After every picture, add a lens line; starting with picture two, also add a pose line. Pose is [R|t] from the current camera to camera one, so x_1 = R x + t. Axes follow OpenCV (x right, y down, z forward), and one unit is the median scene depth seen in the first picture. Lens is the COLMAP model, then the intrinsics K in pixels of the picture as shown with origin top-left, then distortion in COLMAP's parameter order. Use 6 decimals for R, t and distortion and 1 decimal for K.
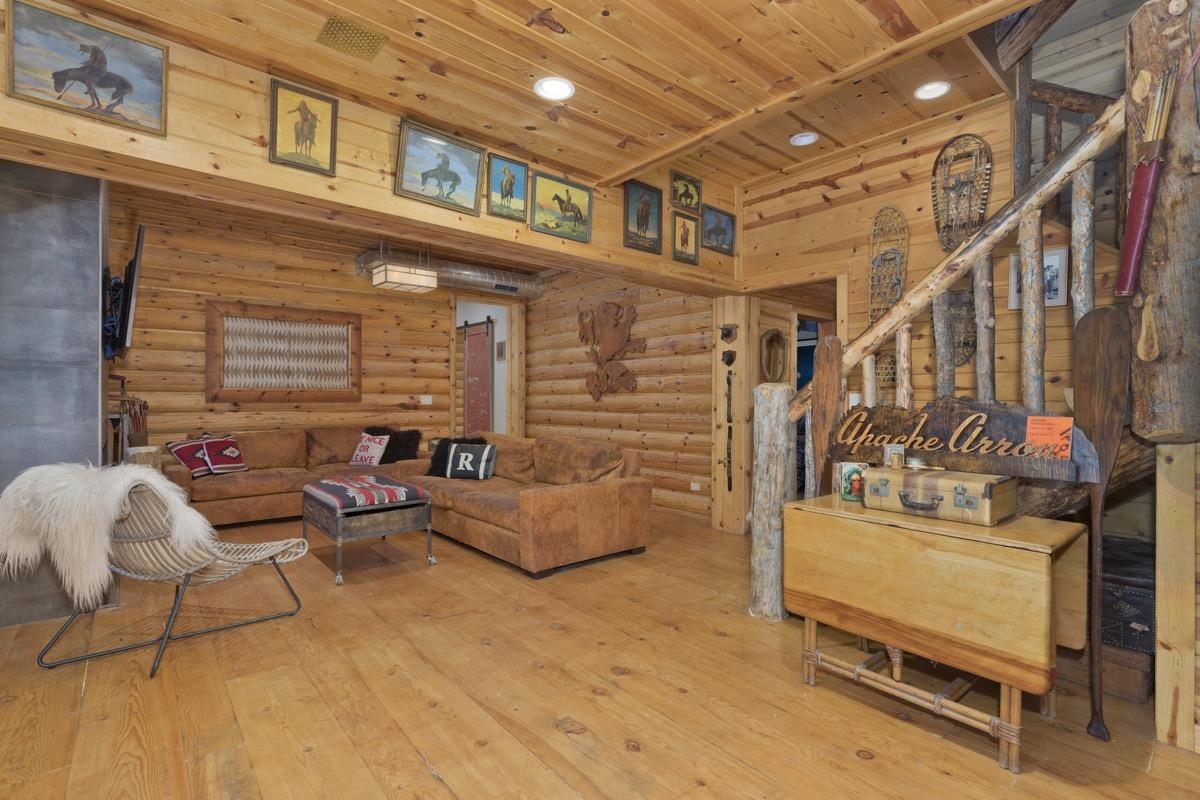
lens RADIAL K [[557.4, 0, 602.3], [0, 557.4, 400.1], [0, 0, 1]] dist [-0.000982, 0.000222]
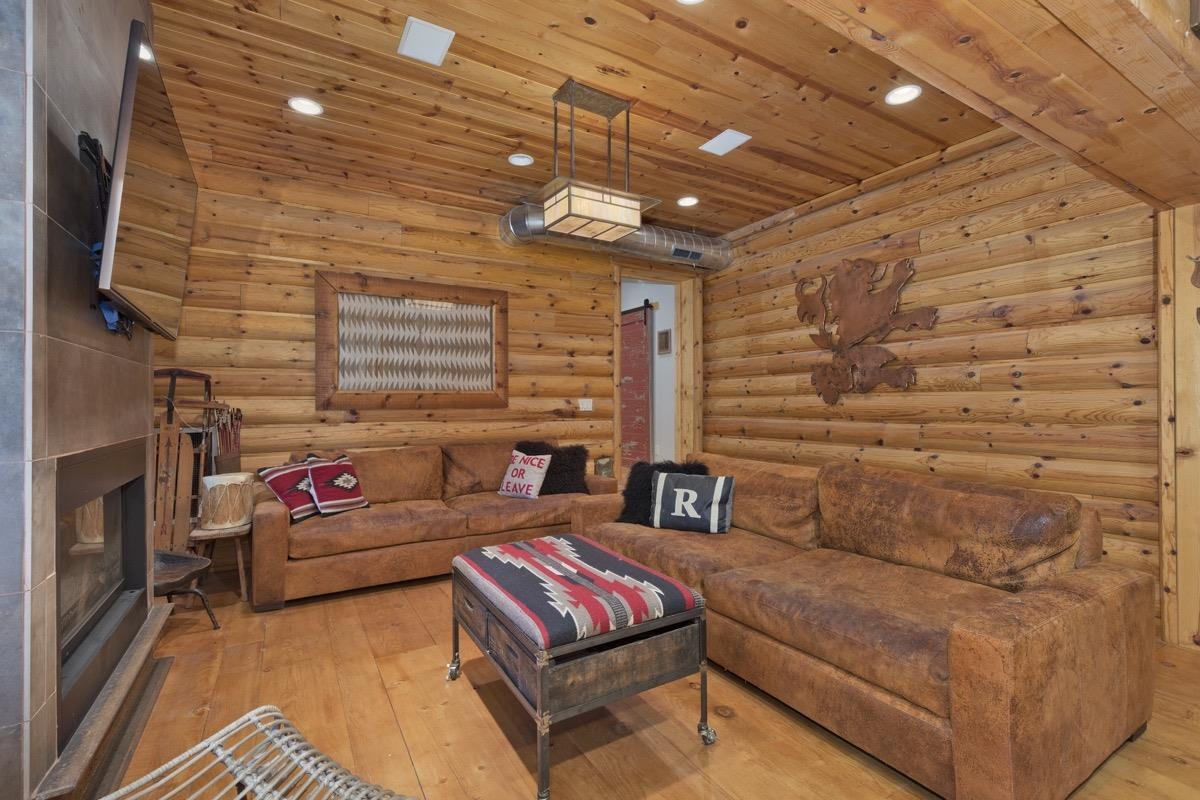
lens RADIAL K [[533.1, 0, 600.9], [0, 533.1, 399.5], [0, 0, 1]] dist [0.014148, -0.000193]
pose [[0.985956, -0.007877, -0.166821, -0.219937], [0.006419, 0.999936, -0.009275, -0.000625], [0.166883, 0.008074, 0.985944, 0.362277]]
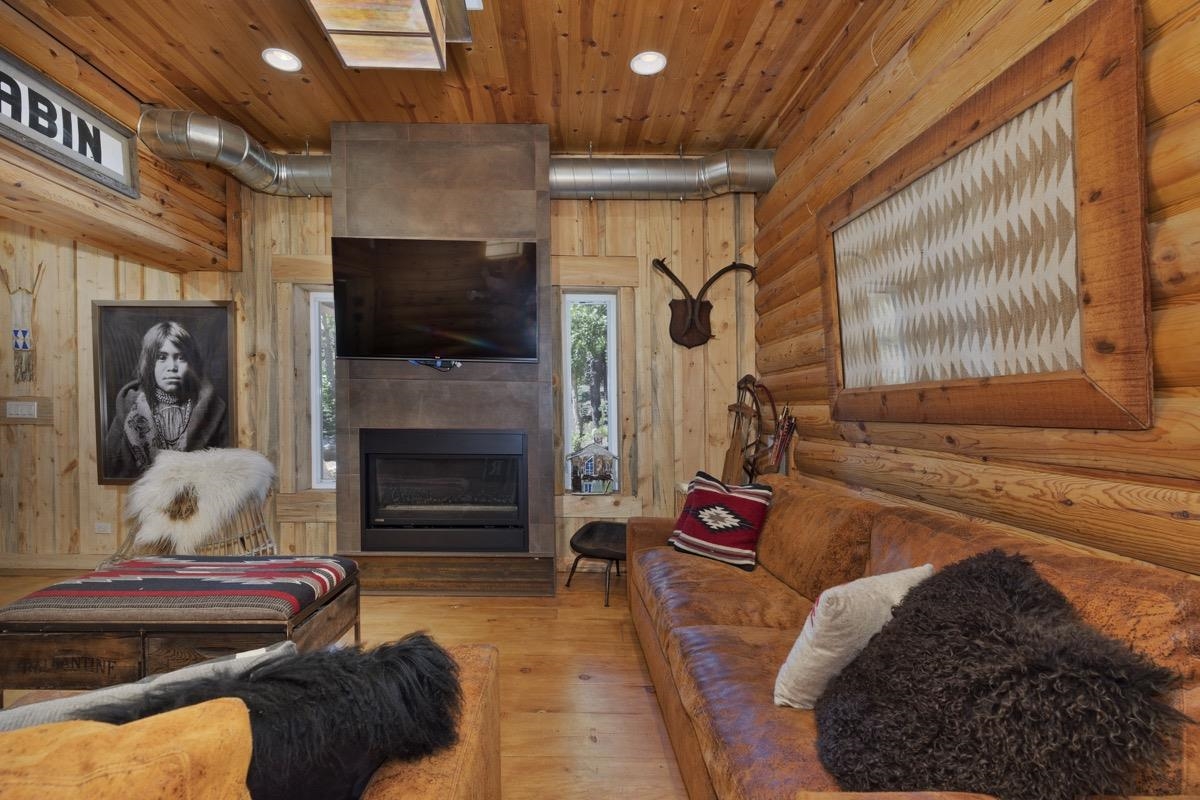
lens RADIAL K [[545.6, 0, 593.4], [0, 545.6, 405.9], [0, 0, 1]] dist [0.000124, -0.000075]
pose [[-0.664109, -0.002170, -0.747633, -0.201261], [-0.000457, 0.999997, -0.002496, -0.006458], [0.747636, -0.001315, -0.664108, 1.146565]]
